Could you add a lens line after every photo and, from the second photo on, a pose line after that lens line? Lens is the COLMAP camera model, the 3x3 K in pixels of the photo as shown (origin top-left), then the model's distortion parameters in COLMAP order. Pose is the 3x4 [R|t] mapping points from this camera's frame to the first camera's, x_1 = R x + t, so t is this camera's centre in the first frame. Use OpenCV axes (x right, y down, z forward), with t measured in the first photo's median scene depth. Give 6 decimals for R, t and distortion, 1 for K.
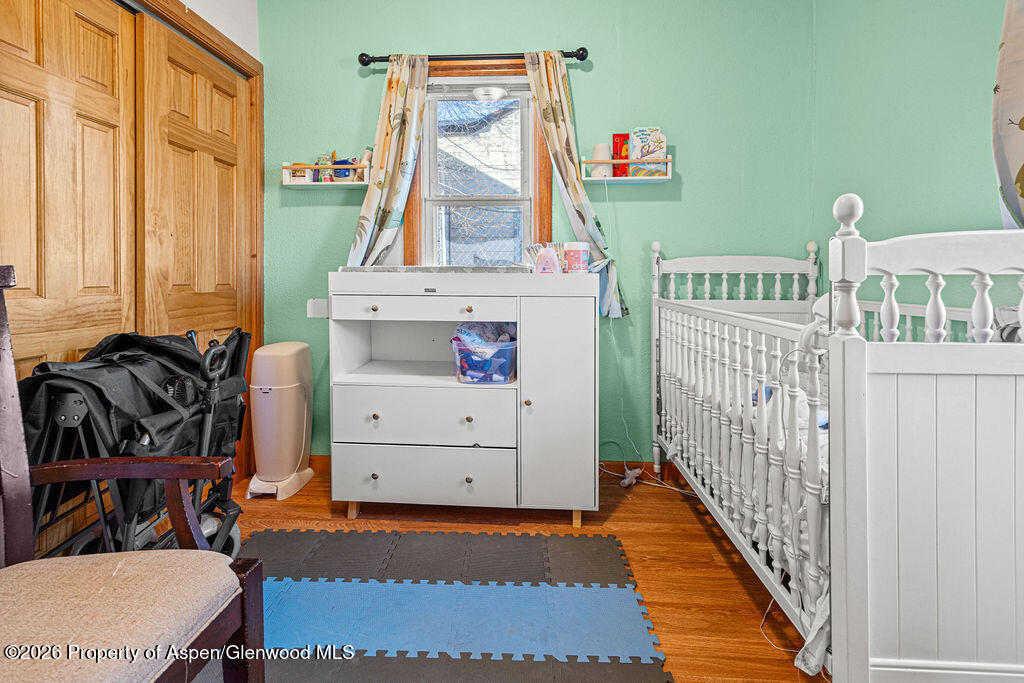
lens RADIAL K [[462.0, 0, 518.8], [0, 462.0, 285.8], [0, 0, 1]] dist [0.018010, -0.005126]
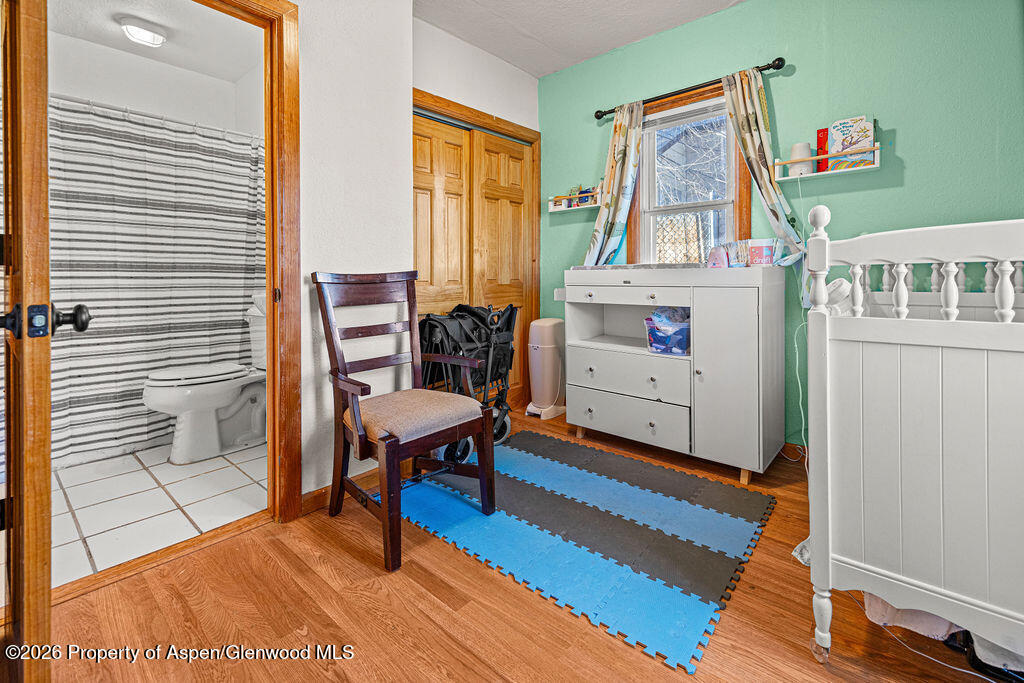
lens RADIAL K [[462.0, 0, 515.3], [0, 462.0, 277.1], [0, 0, 1]] dist [0.018010, -0.005126]
pose [[0.784235, -0.010113, -0.620381, 0.393559], [0.002895, 0.999916, -0.012639, 0.011023], [0.620457, 0.008116, 0.784199, -0.274587]]
